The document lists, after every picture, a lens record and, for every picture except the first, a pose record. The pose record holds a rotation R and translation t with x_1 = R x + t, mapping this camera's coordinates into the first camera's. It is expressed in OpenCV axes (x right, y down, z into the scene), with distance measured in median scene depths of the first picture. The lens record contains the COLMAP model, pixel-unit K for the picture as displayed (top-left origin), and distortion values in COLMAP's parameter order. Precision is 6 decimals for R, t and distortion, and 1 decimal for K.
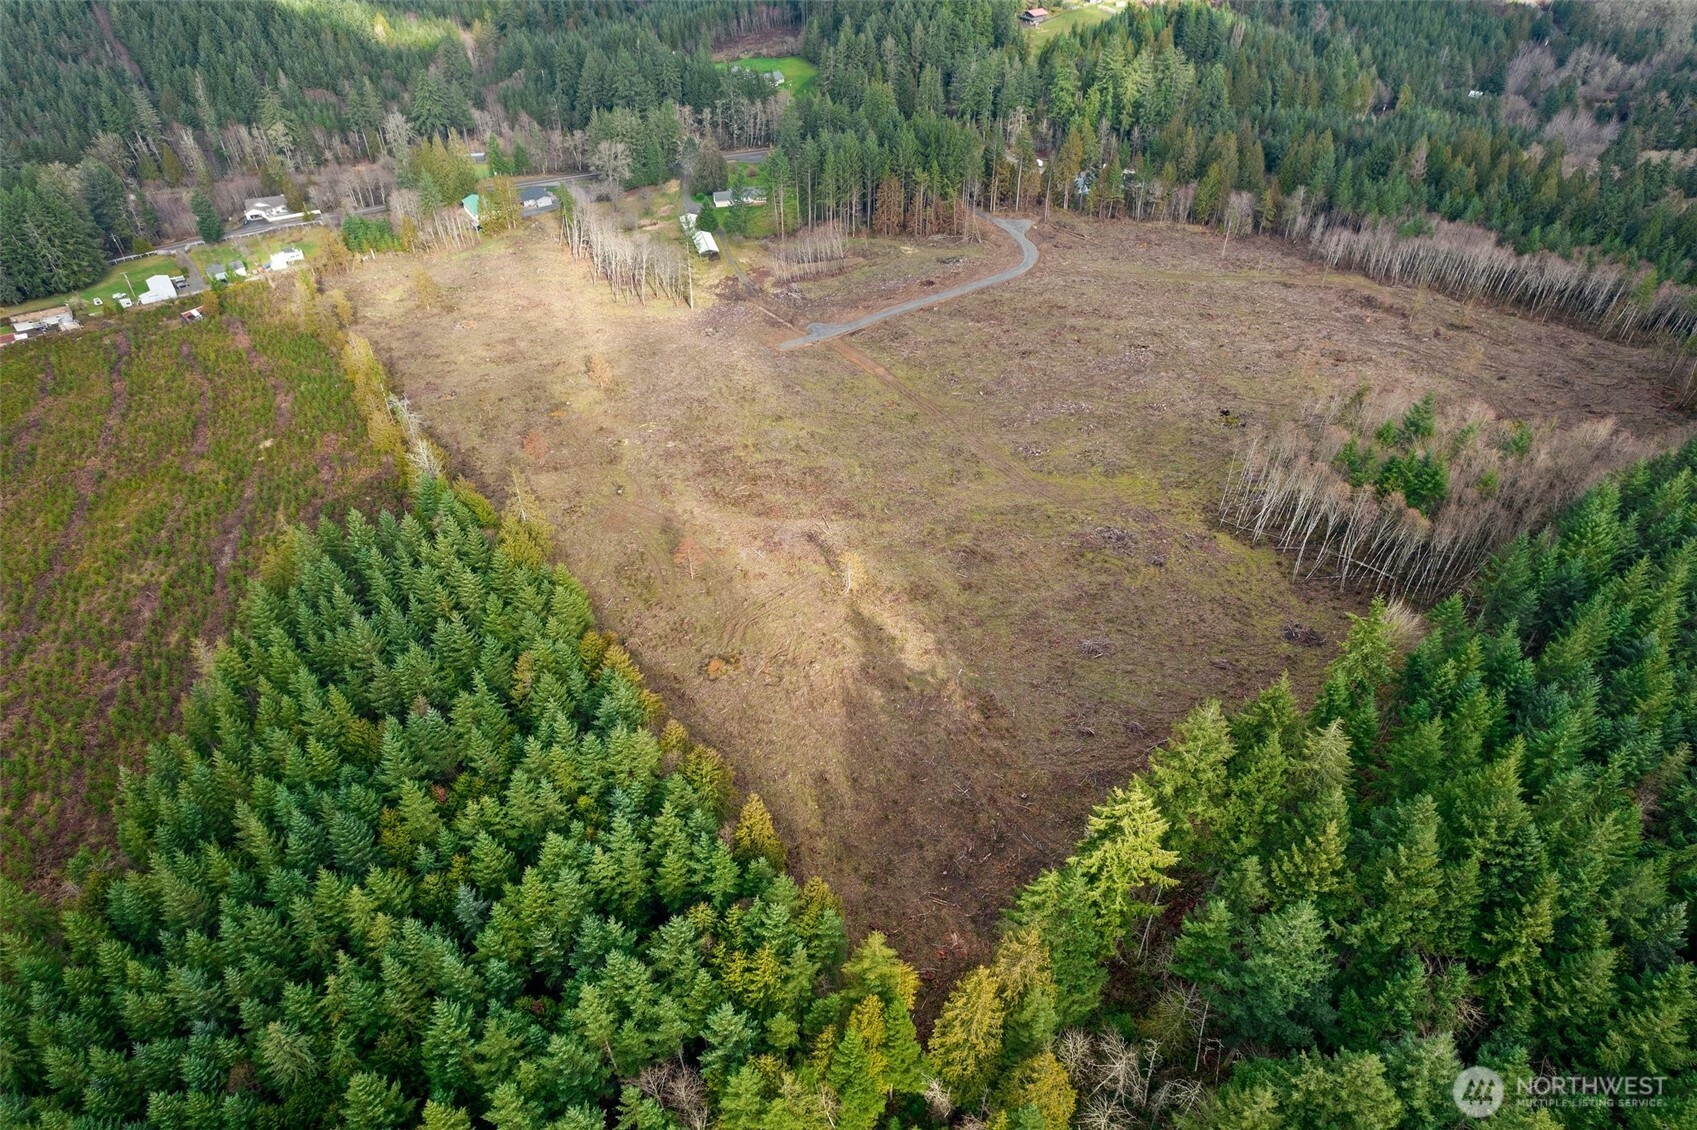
lens RADIAL K [[1098.9, 0, 855.6], [0, 1098.9, 584.8], [0, 0, 1]] dist [-0.076239, 0.069659]
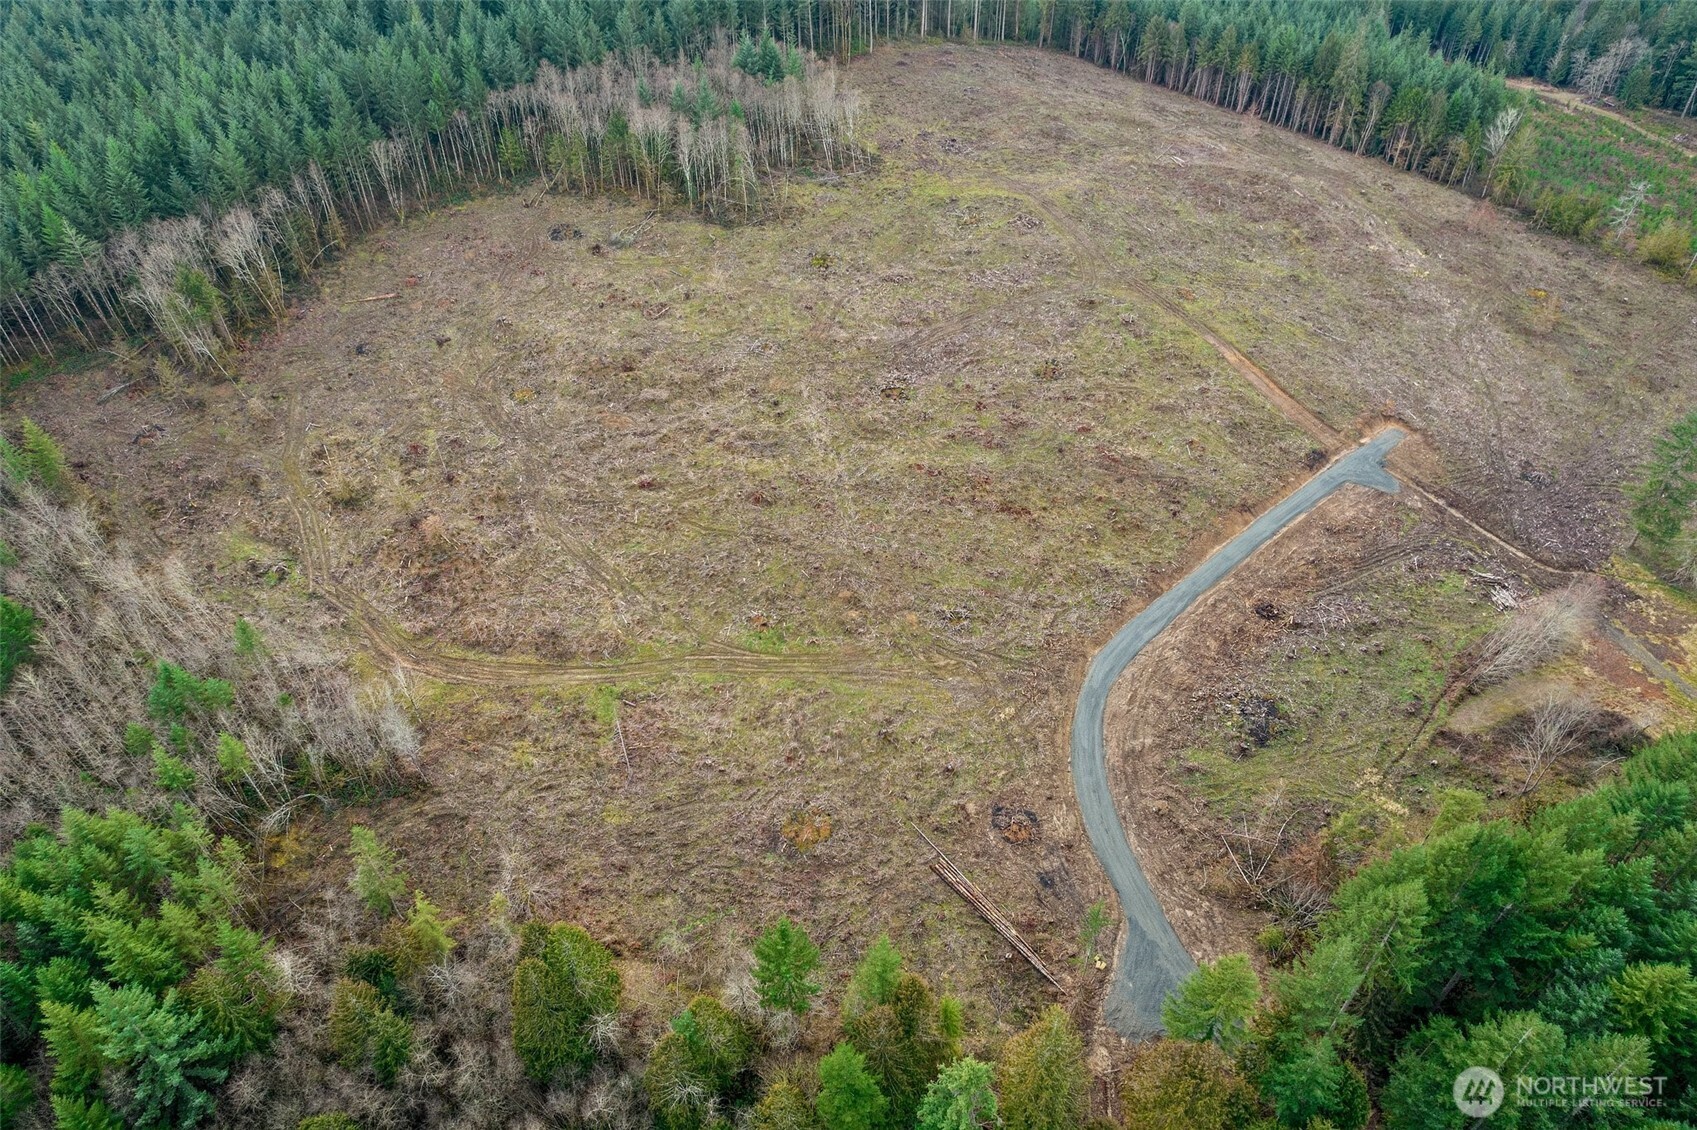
lens RADIAL K [[1116.1, 0, 853.0], [0, 1116.1, 571.7], [0, 0, 1]] dist [-0.077218, 0.073994]
pose [[-0.996523, 0.056633, -0.061120, 0.311986], [-0.051112, 0.163841, 0.985162, -0.839598], [0.065806, 0.984860, -0.160377, 1.134082]]
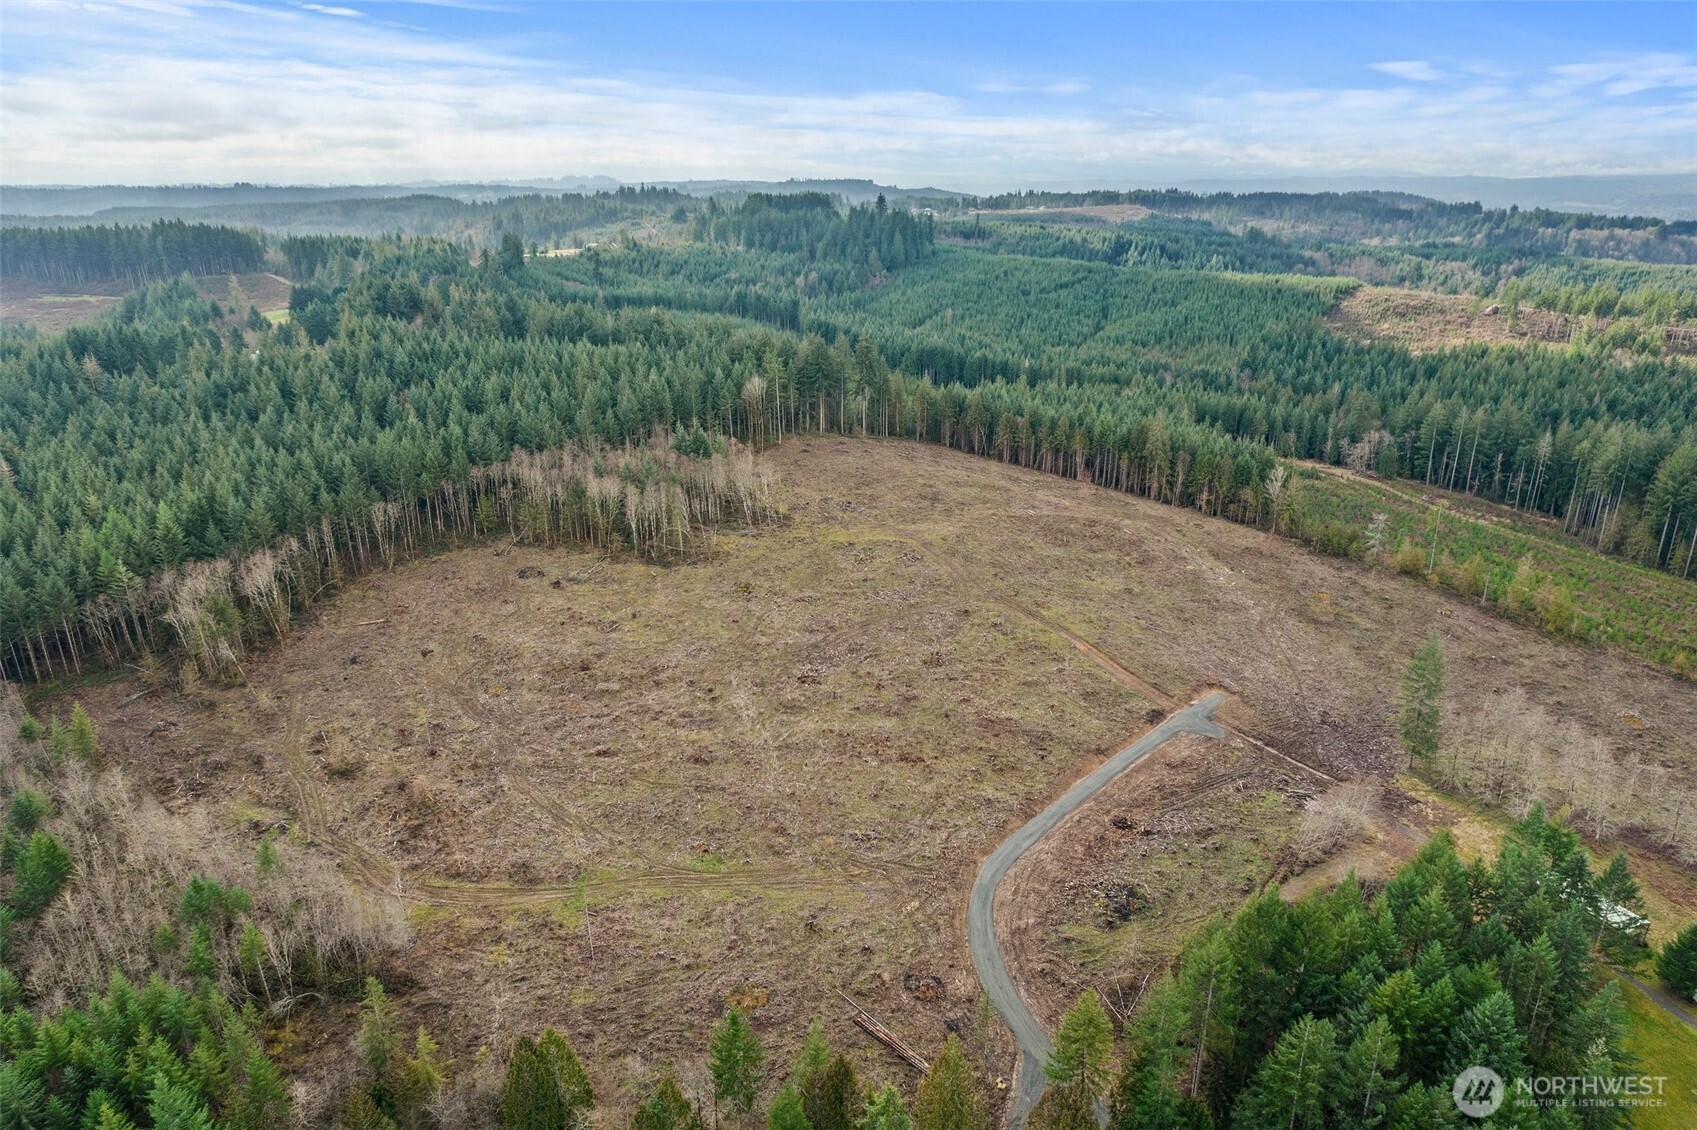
lens RADIAL K [[1116.0, 0, 853.1], [0, 1116.0, 564.4], [0, 0, 1]] dist [-0.049227, 0.001074]
pose [[-0.985993, 0.055745, -0.157198, 0.331147], [-0.107471, 0.508406, 0.854384, -0.940029], [0.127548, 0.859311, -0.495294, 1.256734]]
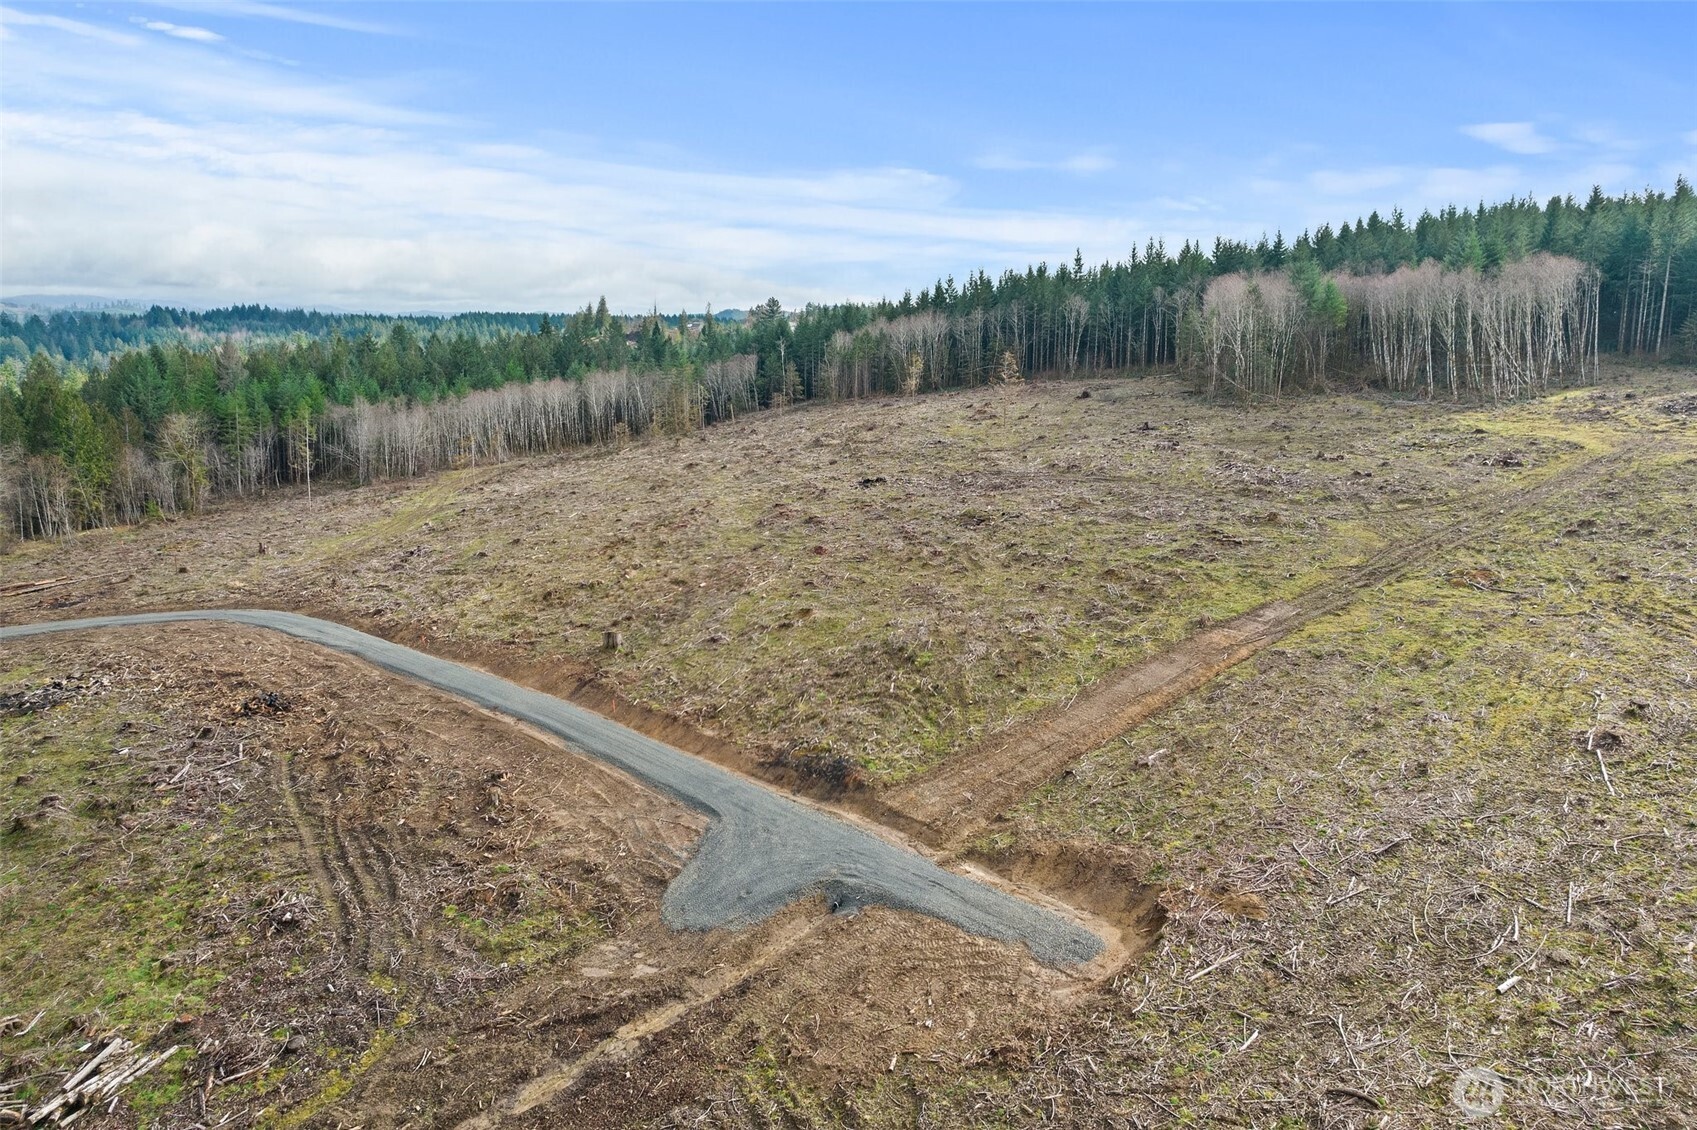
lens RADIAL K [[1099.4, 0, 849.5], [0, 1099.4, 487.5], [0, 0, 1]] dist [-0.066188, 0.045653]
pose [[-0.186624, -0.141697, 0.972159, -0.194405], [0.630737, 0.741393, 0.229143, -0.308851], [-0.753221, 0.655941, -0.048988, 0.953680]]
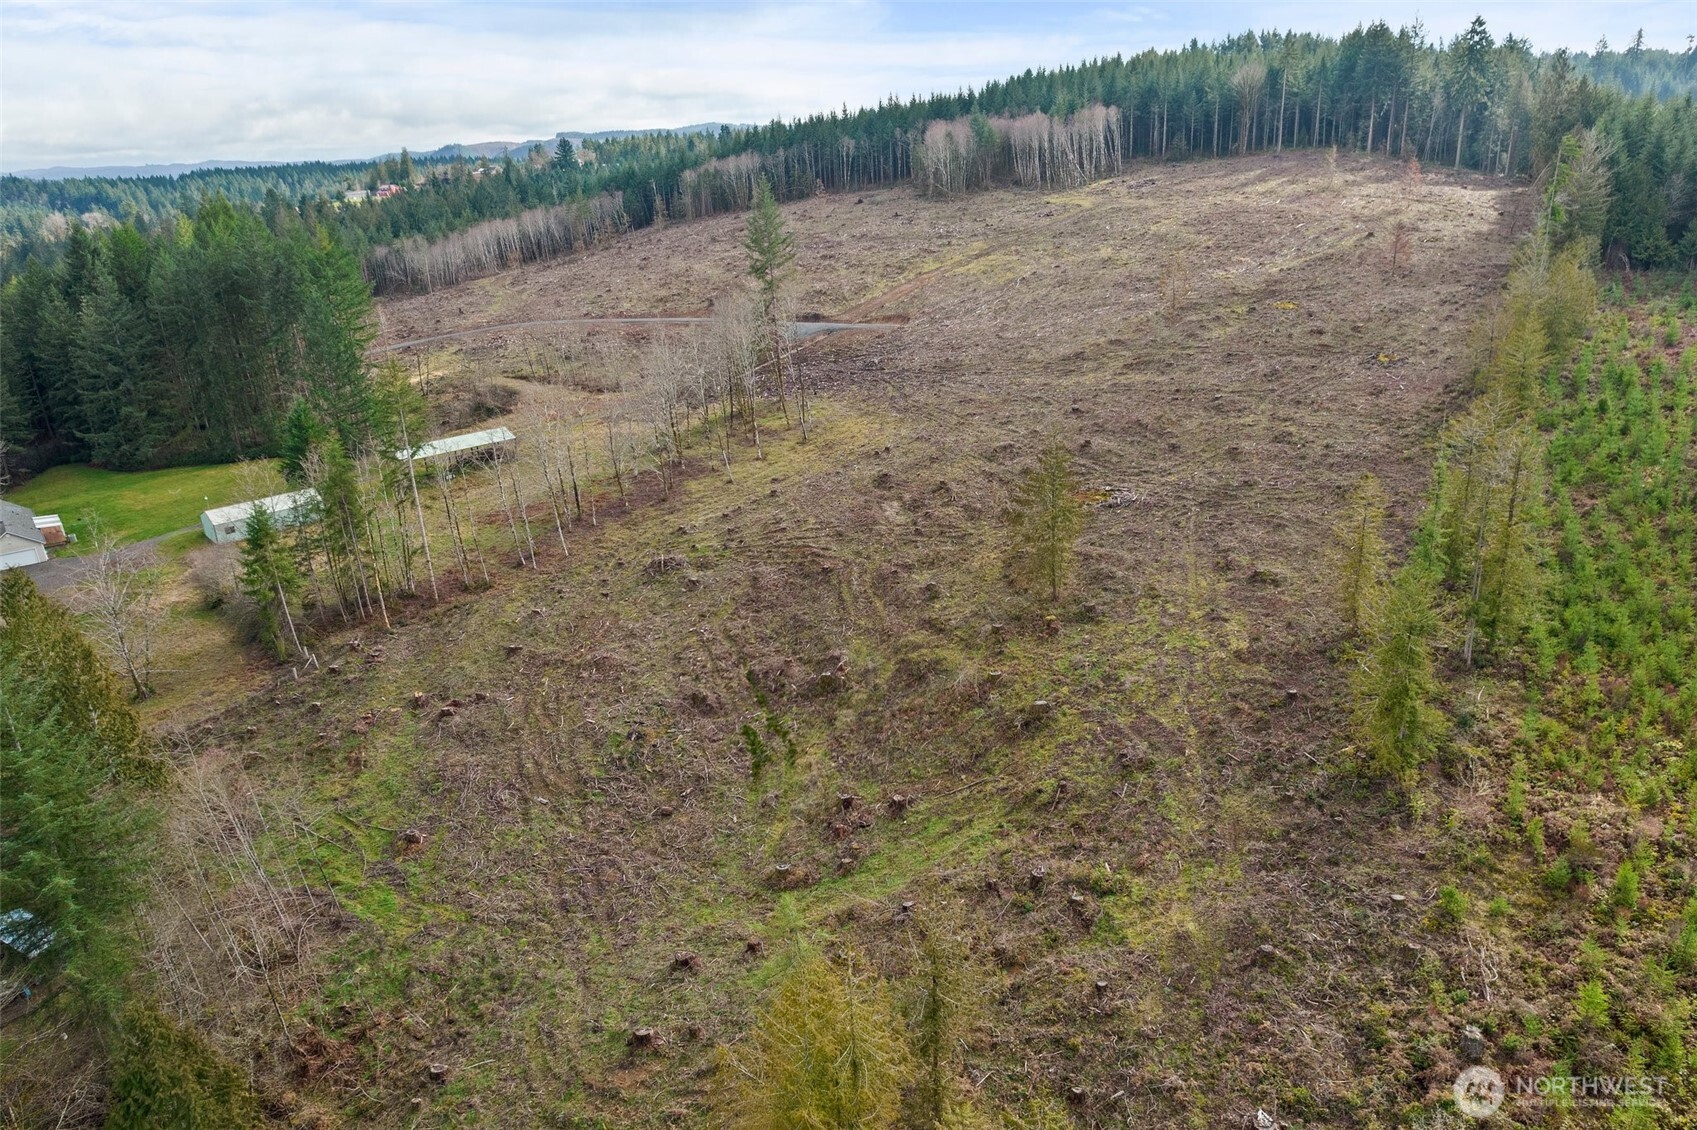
lens RADIAL K [[1147.3, 0, 848.5], [0, 1147.3, 565.0], [0, 0, 1]] dist [-0.054852, 0.003257]
pose [[-0.403920, -0.300790, 0.863930, -0.673569], [0.629482, 0.593869, 0.501071, -0.476330], [-0.663778, 0.746220, -0.050534, 1.117946]]
